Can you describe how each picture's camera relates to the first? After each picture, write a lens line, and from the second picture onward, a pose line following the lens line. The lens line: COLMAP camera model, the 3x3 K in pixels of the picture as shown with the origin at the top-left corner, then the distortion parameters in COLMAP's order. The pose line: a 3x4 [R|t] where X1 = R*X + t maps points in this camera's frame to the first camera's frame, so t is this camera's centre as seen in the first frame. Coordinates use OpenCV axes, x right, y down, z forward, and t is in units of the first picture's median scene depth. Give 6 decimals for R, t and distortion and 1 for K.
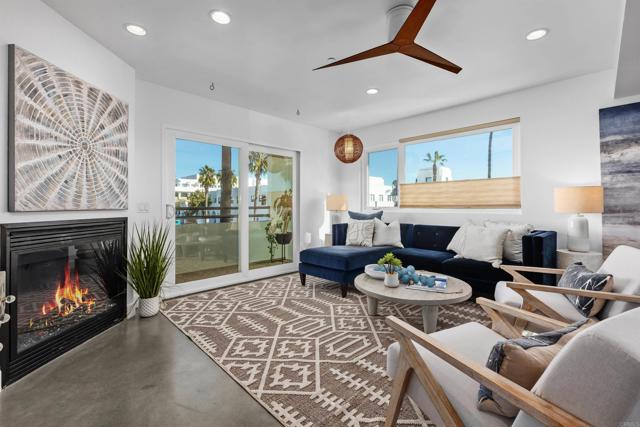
lens RADIAL K [[287.4, 0, 320.5], [0, 287.4, 205.1], [0, 0, 1]] dist [-0.002941, -0.000433]
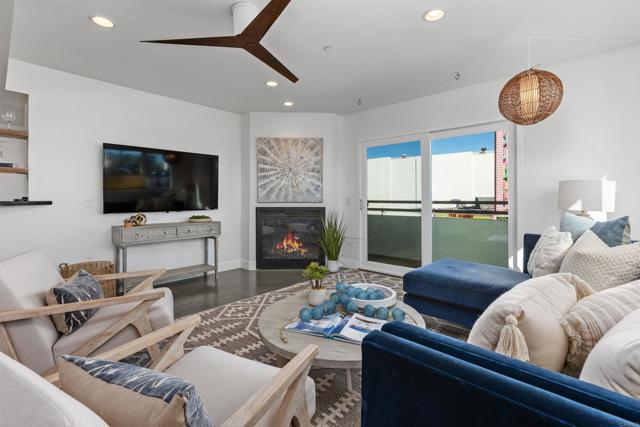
lens RADIAL K [[290.2, 0, 323.5], [0, 290.2, 196.7], [0, 0, 1]] dist [-0.001536, -0.000097]
pose [[0.060258, -0.006314, -0.998163, 0.995642], [0.003752, 0.999974, -0.006099, -0.006798], [0.998176, -0.003377, 0.060280, 0.913852]]
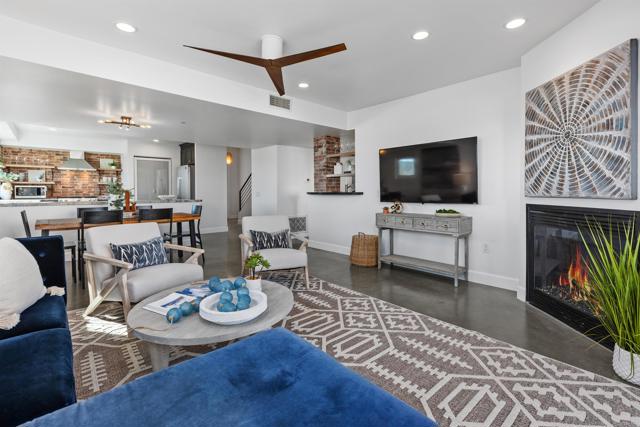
lens RADIAL K [[288.7, 0, 321.6], [0, 288.7, 194.2], [0, 0, 1]] dist [0.002534, 0.000405]
pose [[-0.999480, 0.002944, 0.032105, 0.021923], [0.003205, 0.999962, 0.008095, -0.004081], [-0.032080, 0.008193, -0.999452, 1.709695]]
